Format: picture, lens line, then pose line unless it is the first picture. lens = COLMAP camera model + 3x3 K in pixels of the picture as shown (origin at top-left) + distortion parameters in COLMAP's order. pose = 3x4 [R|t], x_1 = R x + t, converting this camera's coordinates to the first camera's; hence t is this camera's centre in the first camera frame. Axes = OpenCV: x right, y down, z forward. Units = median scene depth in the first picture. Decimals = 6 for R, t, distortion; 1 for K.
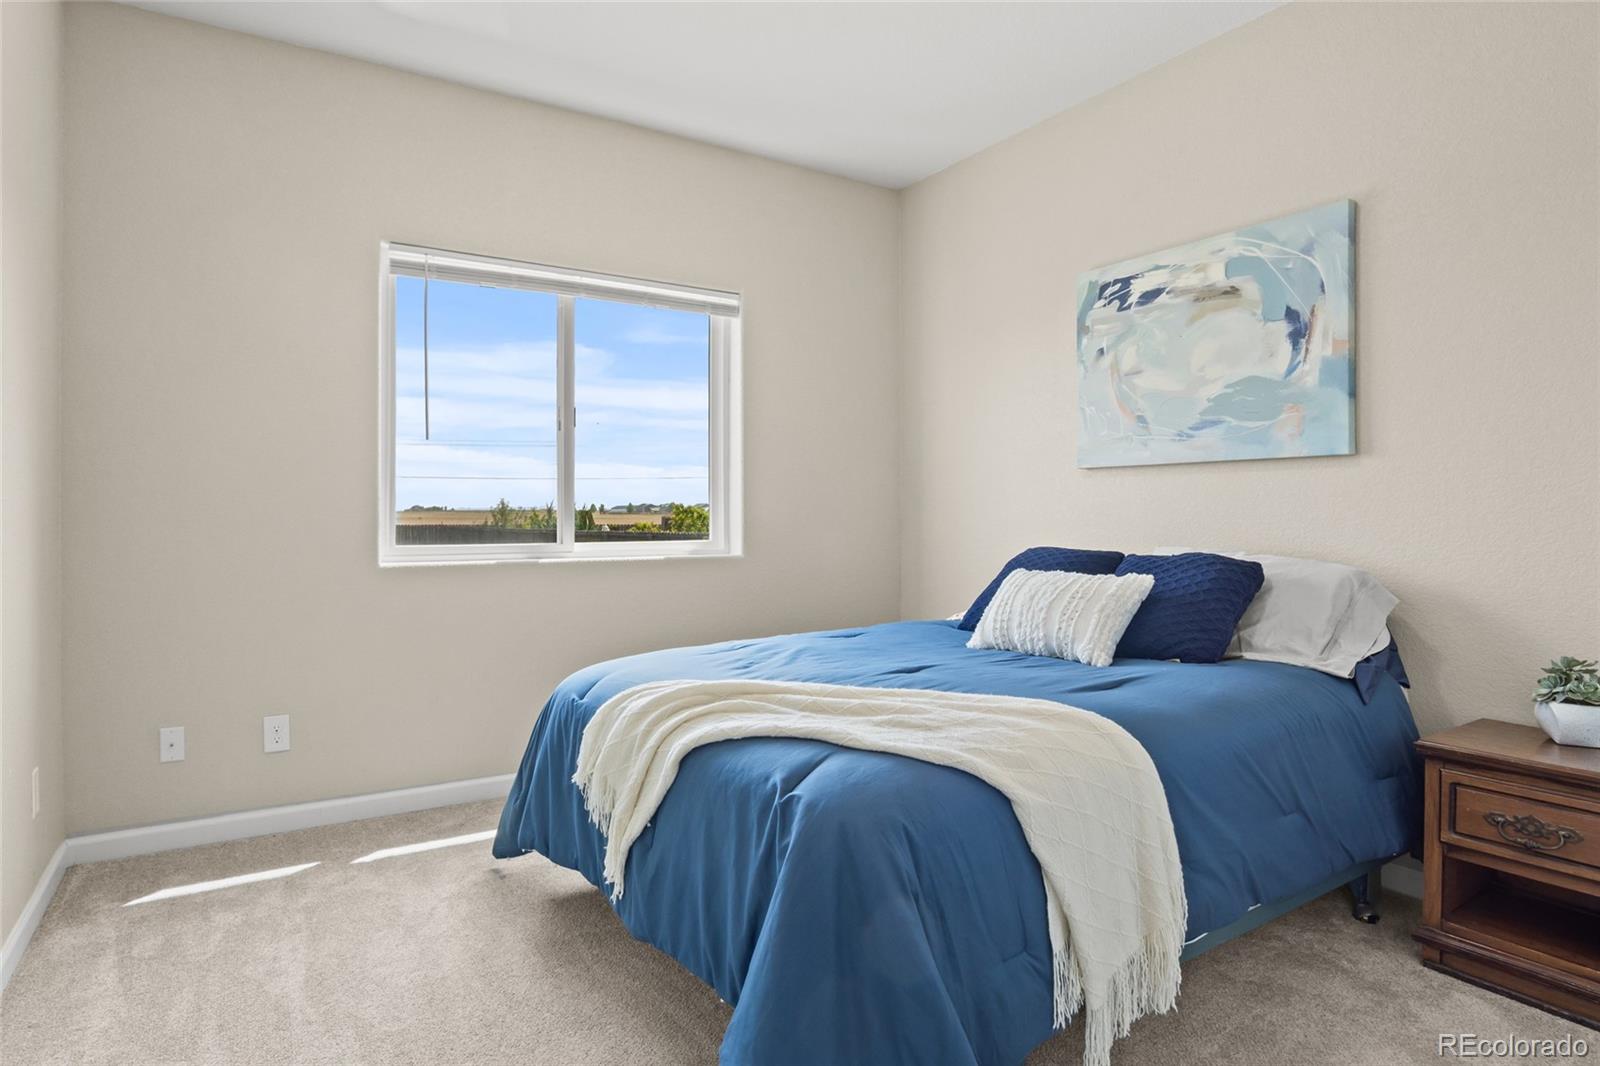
lens RADIAL K [[877.3, 0, 800.2], [0, 877.3, 525.2], [0, 0, 1]] dist [-0.030621, 0.008775]
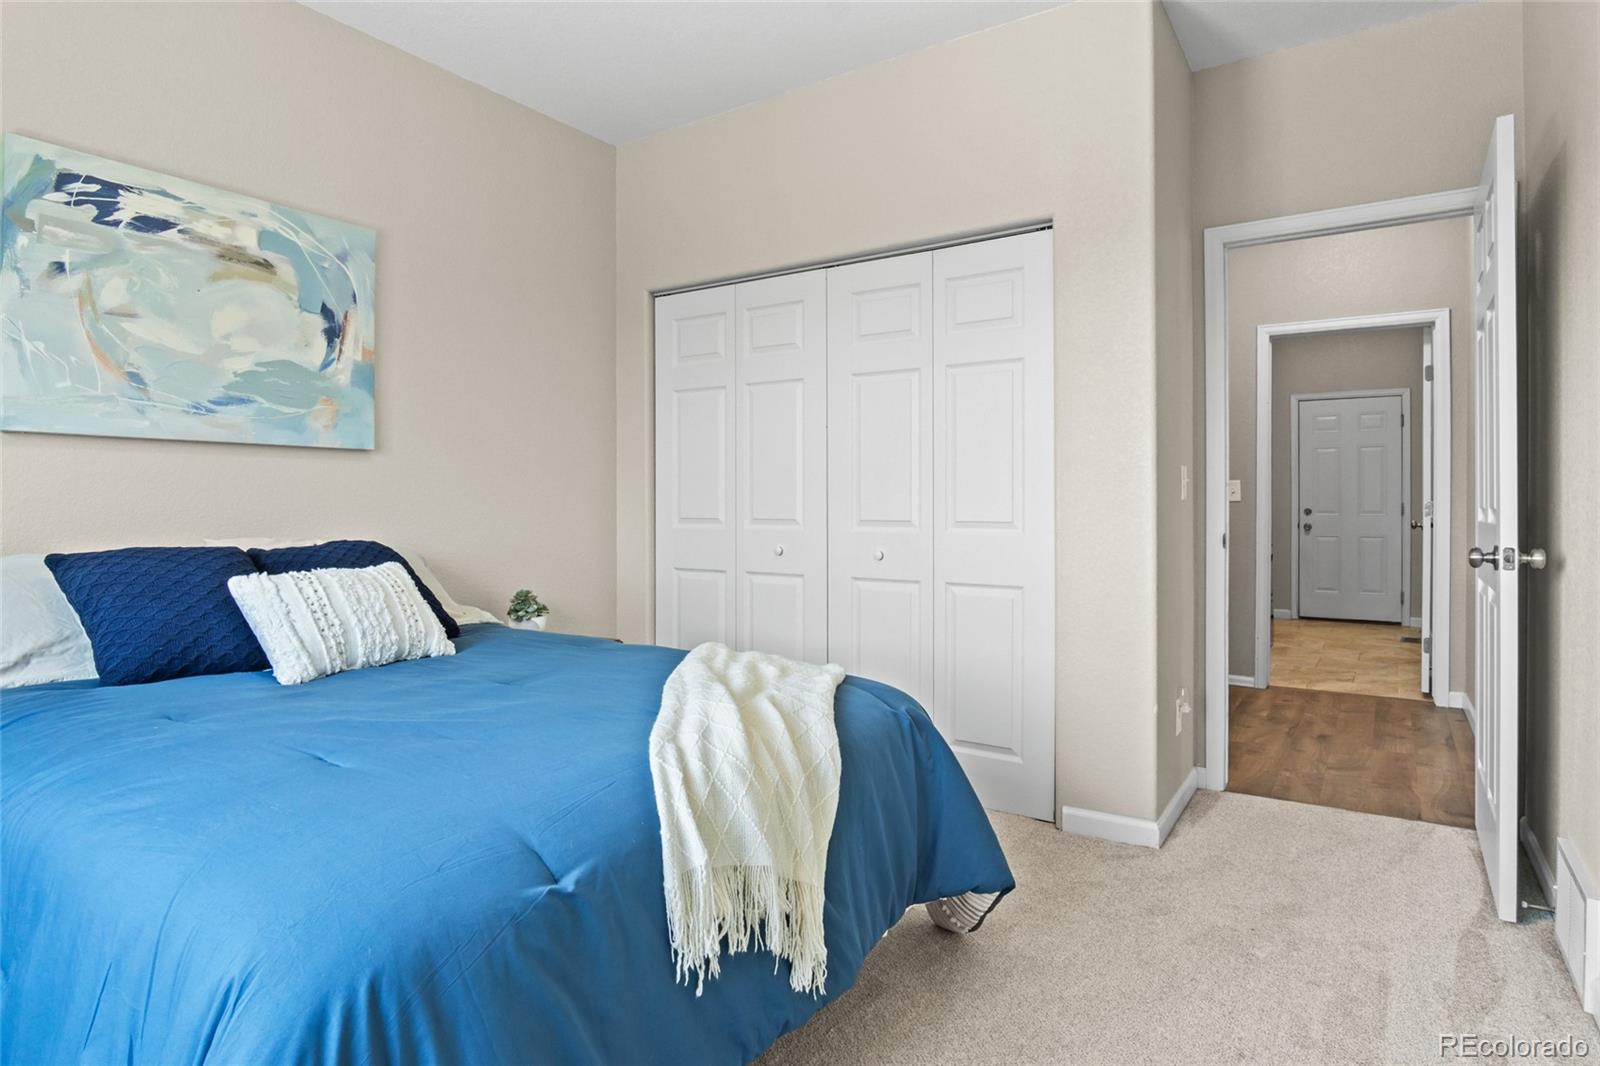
lens RADIAL K [[877.3, 0, 800.8], [0, 877.3, 517.0], [0, 0, 1]] dist [-0.030621, 0.008775]
pose [[-0.391583, -0.013194, 0.920048, -0.586900], [0.010185, 0.999774, 0.018672, -0.007504], [-0.920086, 0.016682, -0.391360, 0.824052]]
